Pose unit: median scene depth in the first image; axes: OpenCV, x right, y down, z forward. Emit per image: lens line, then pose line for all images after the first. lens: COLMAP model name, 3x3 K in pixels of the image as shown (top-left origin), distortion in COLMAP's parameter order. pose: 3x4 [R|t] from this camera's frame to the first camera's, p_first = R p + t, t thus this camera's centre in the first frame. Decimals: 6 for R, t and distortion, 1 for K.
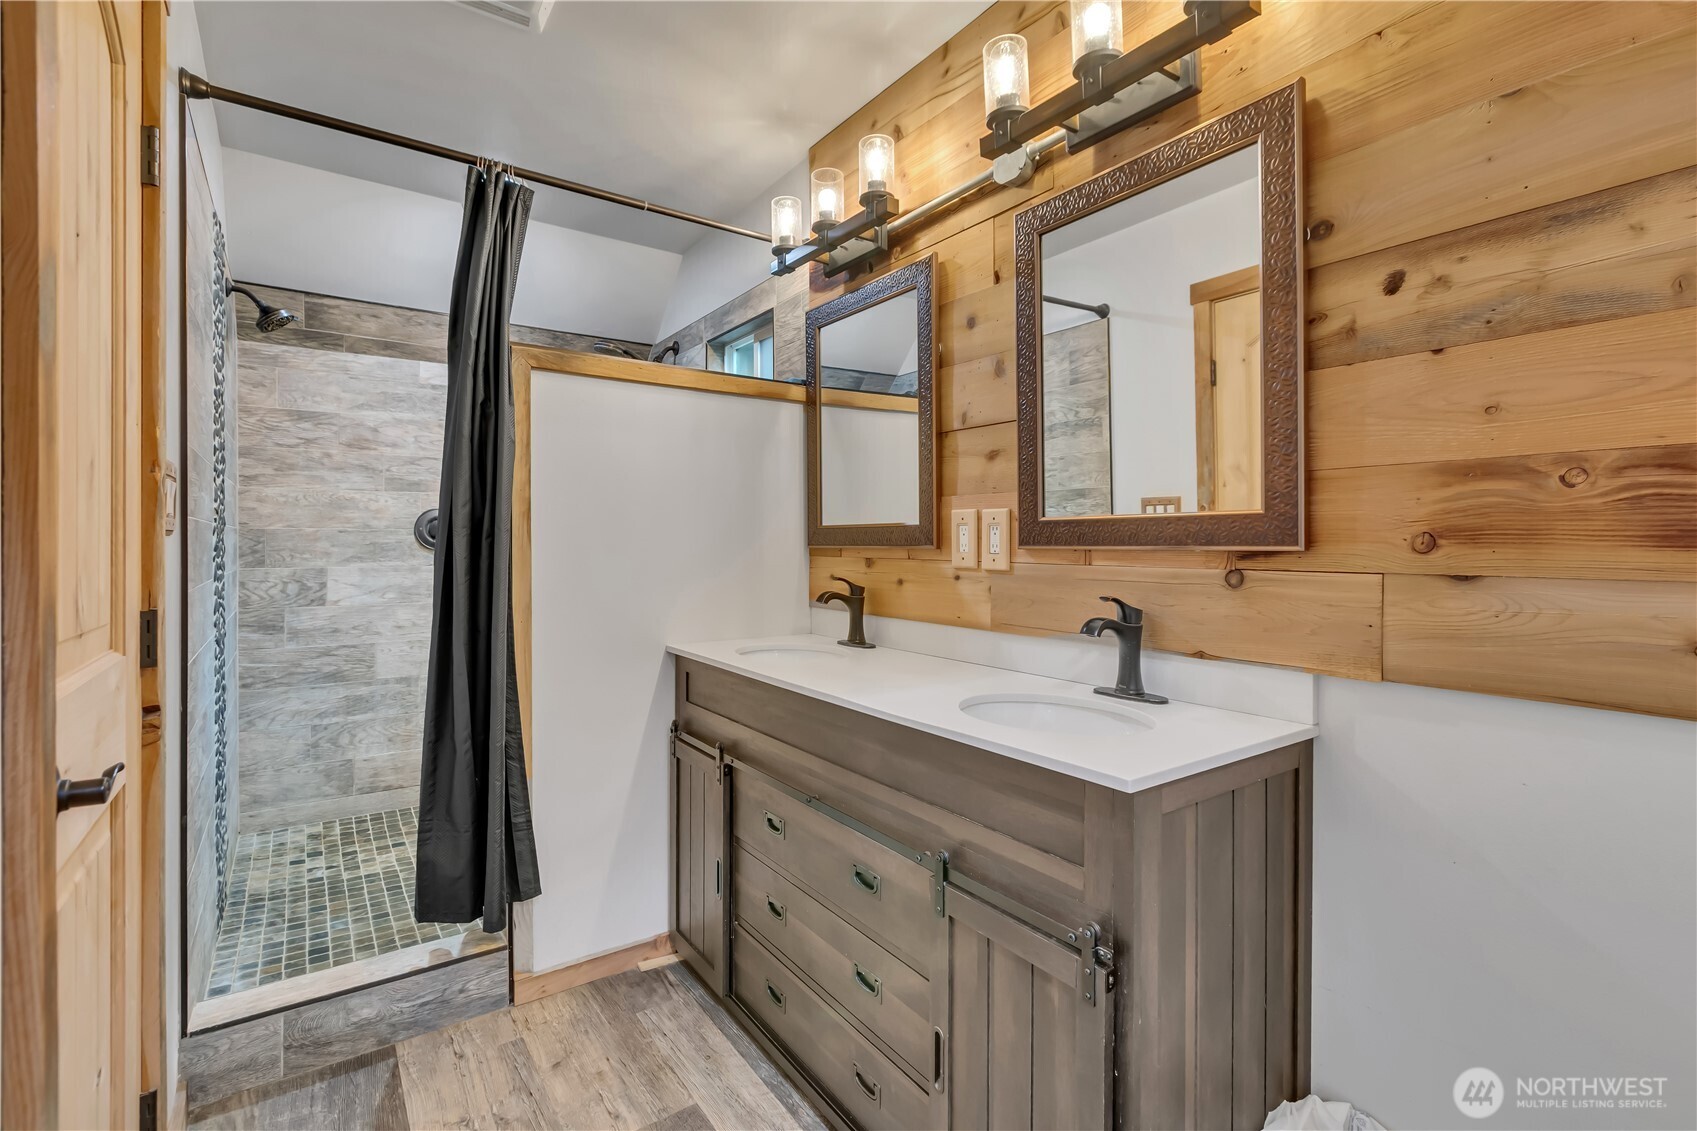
lens RADIAL K [[794.5, 0, 866.7], [0, 794.5, 521.0], [0, 0, 1]] dist [-0.000386, 0.000190]
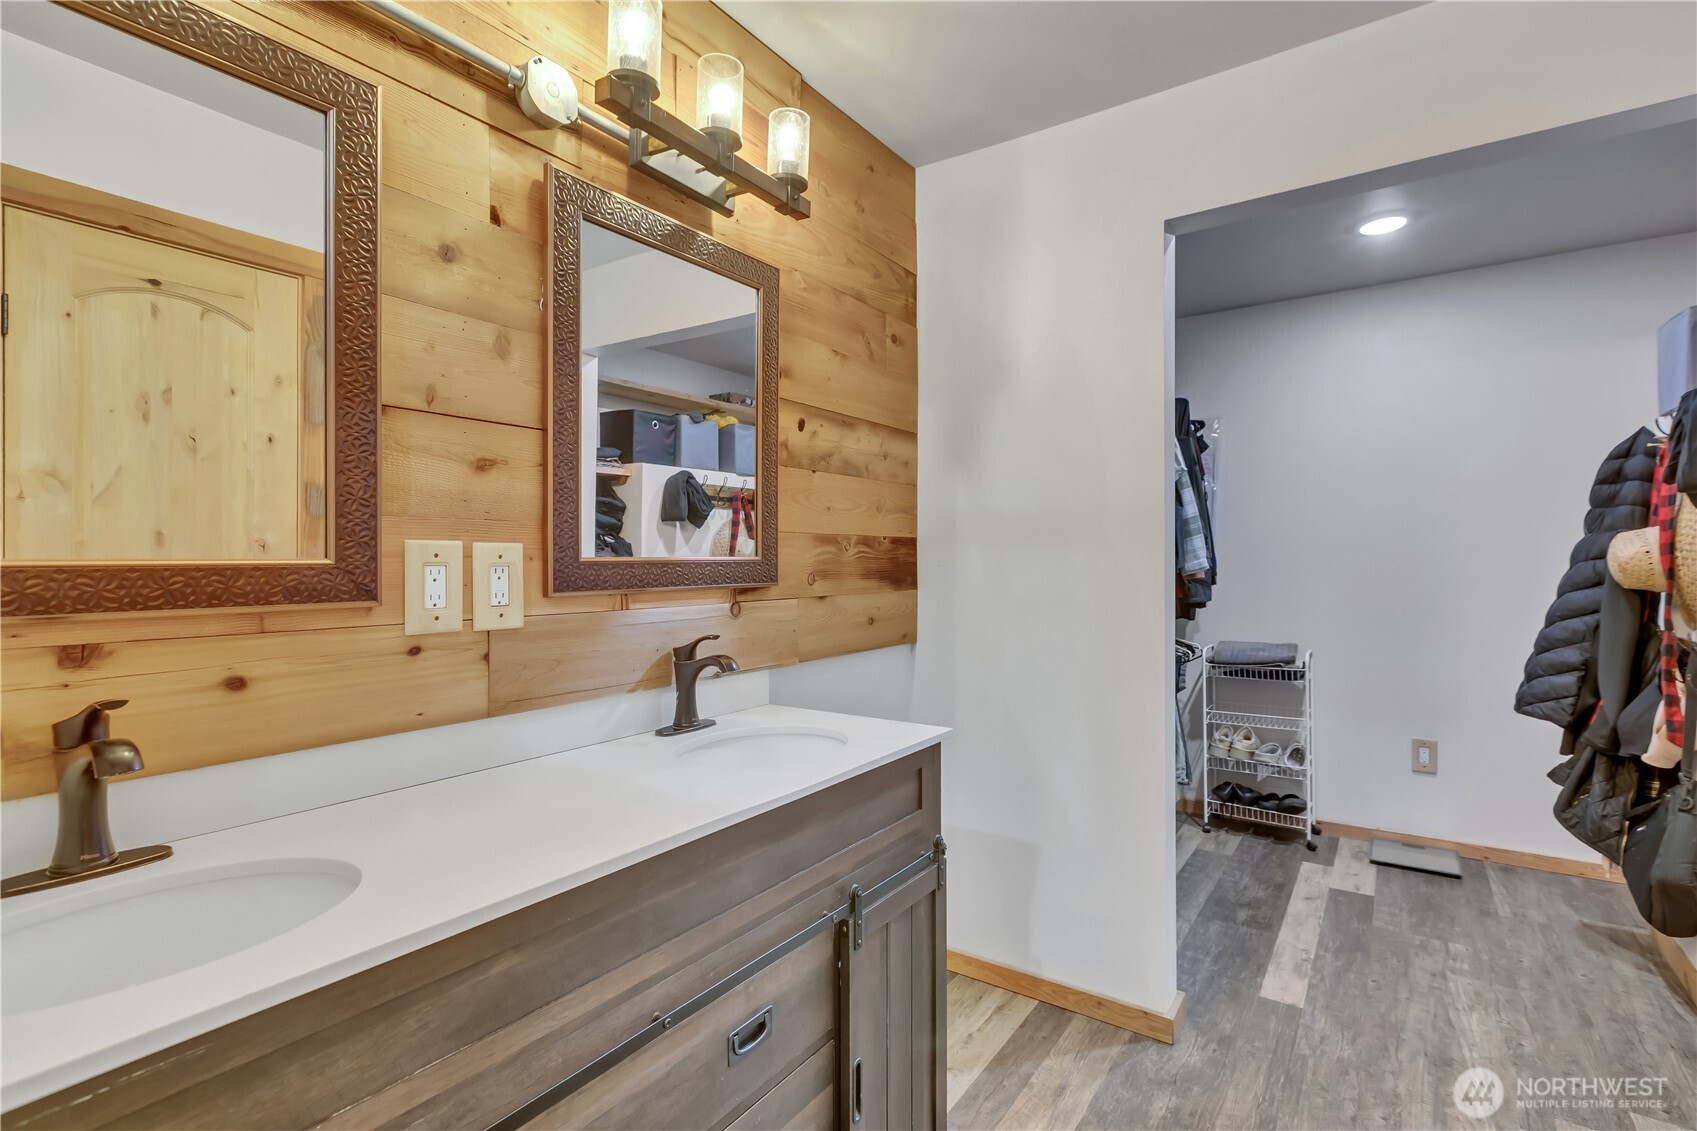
lens RADIAL K [[784.6, 0, 848.1], [0, 784.6, 551.9], [0, 0, 1]] dist [0.004208, 0.000162]
pose [[-0.329334, 0.014550, 0.944101, -0.618744], [-0.017359, 0.999619, -0.021461, 0.002359], [-0.944054, -0.023457, -0.328956, 0.958959]]
